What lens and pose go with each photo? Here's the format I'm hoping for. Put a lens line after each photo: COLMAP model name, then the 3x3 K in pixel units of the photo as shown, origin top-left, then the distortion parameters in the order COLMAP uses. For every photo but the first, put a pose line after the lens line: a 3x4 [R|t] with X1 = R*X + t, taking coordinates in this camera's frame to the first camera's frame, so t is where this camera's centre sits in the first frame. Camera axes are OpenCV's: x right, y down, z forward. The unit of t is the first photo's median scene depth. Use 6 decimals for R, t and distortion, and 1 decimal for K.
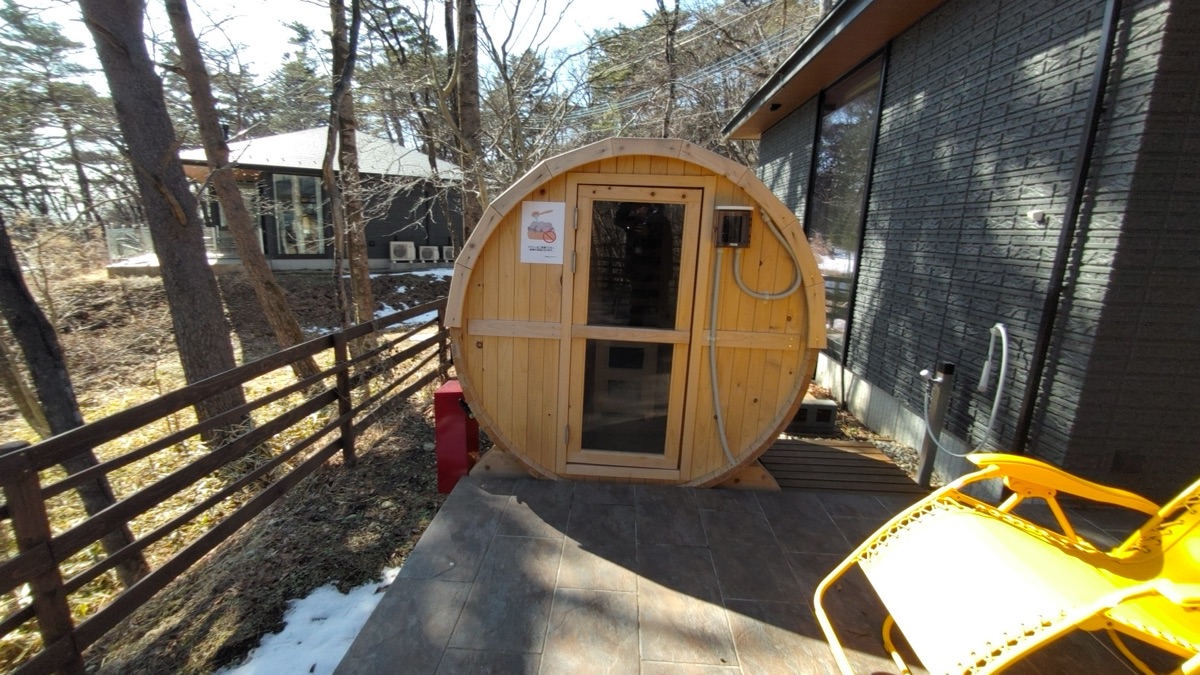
lens RADIAL K [[489.8, 0, 600.0], [0, 489.8, 337.5], [0, 0, 1]] dist [0.000176, -0.012567]
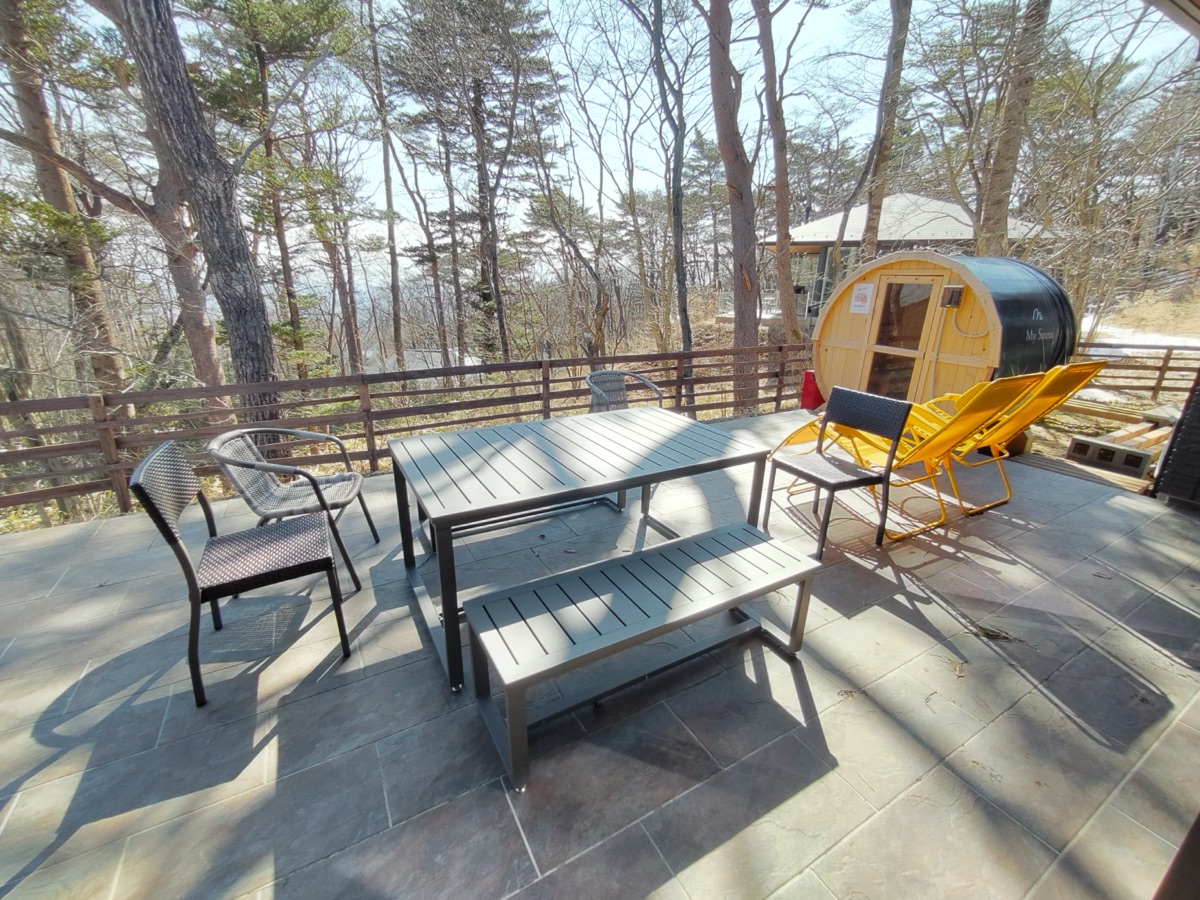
lens RADIAL K [[507.9, 0, 600.0], [0, 507.9, 450.0], [0, 0, 1]] dist [0.001304, 0.000103]
pose [[0.529854, 0.247241, -0.811250, 0.163080], [-0.169947, 0.968113, 0.184050, 0.028018], [0.830887, 0.040350, 0.554976, -0.153727]]
